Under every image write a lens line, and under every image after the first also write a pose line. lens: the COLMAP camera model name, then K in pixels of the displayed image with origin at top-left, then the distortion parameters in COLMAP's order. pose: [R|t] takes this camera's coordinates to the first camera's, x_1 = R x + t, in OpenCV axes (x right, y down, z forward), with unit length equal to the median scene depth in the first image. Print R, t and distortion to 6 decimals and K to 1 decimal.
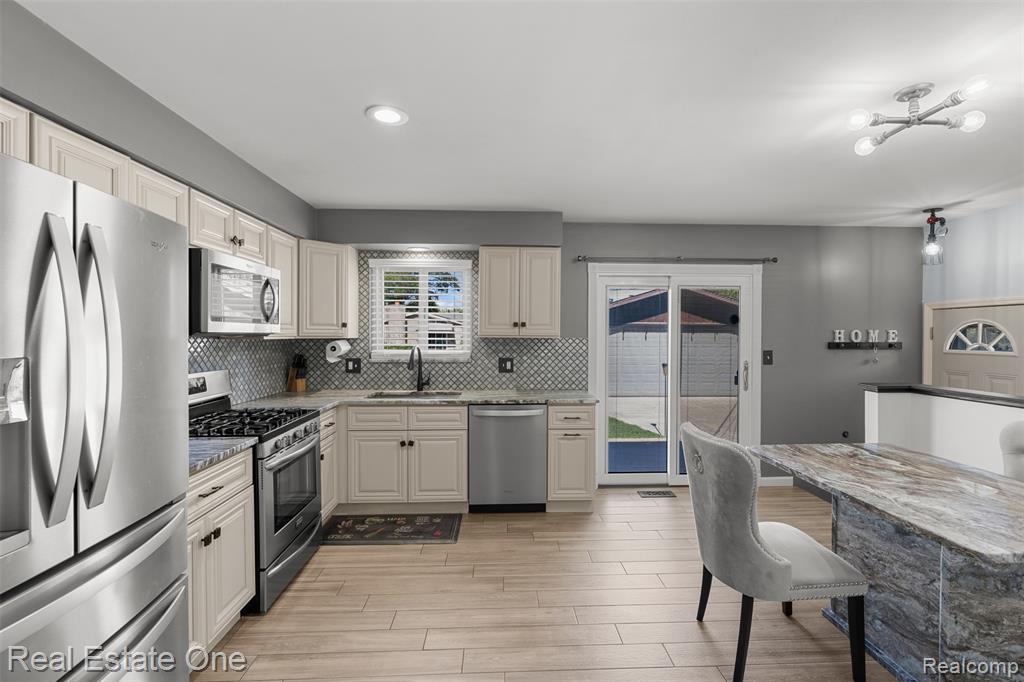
lens RADIAL K [[460.5, 0, 513.8], [0, 460.5, 336.8], [0, 0, 1]] dist [-0.004106, 0.000518]
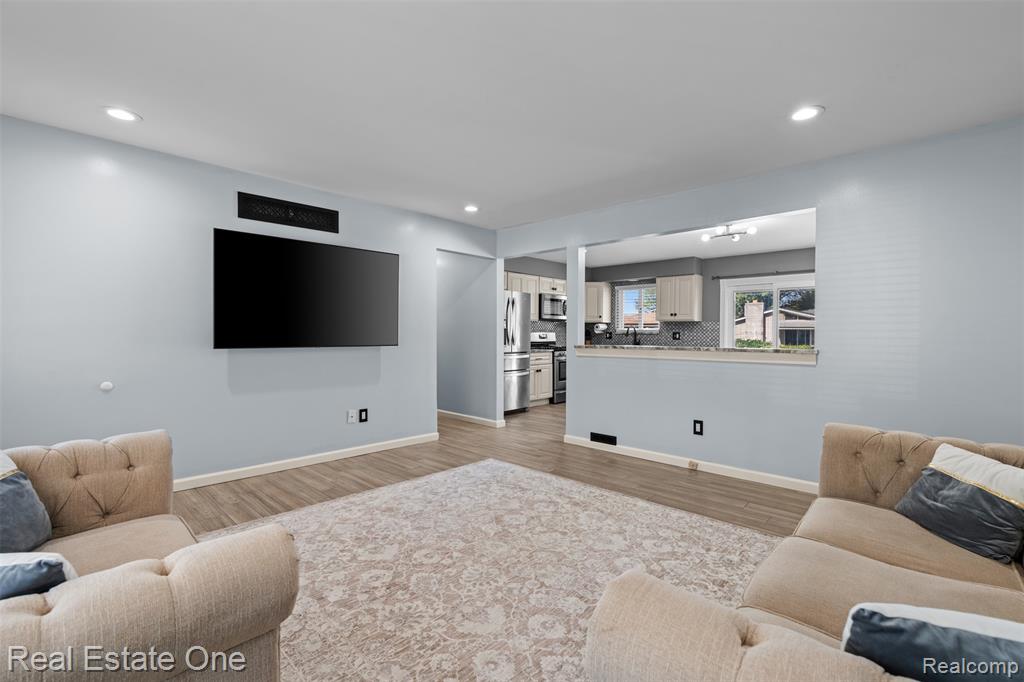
lens RADIAL K [[460.5, 0, 512.7], [0, 460.5, 337.7], [0, 0, 1]] dist [-0.004106, 0.000518]
pose [[0.697541, 0.009794, -0.716478, 0.937804], [-0.006338, 0.999952, 0.007499, 0.062290], [0.716517, -0.000690, 0.697570, -0.888738]]
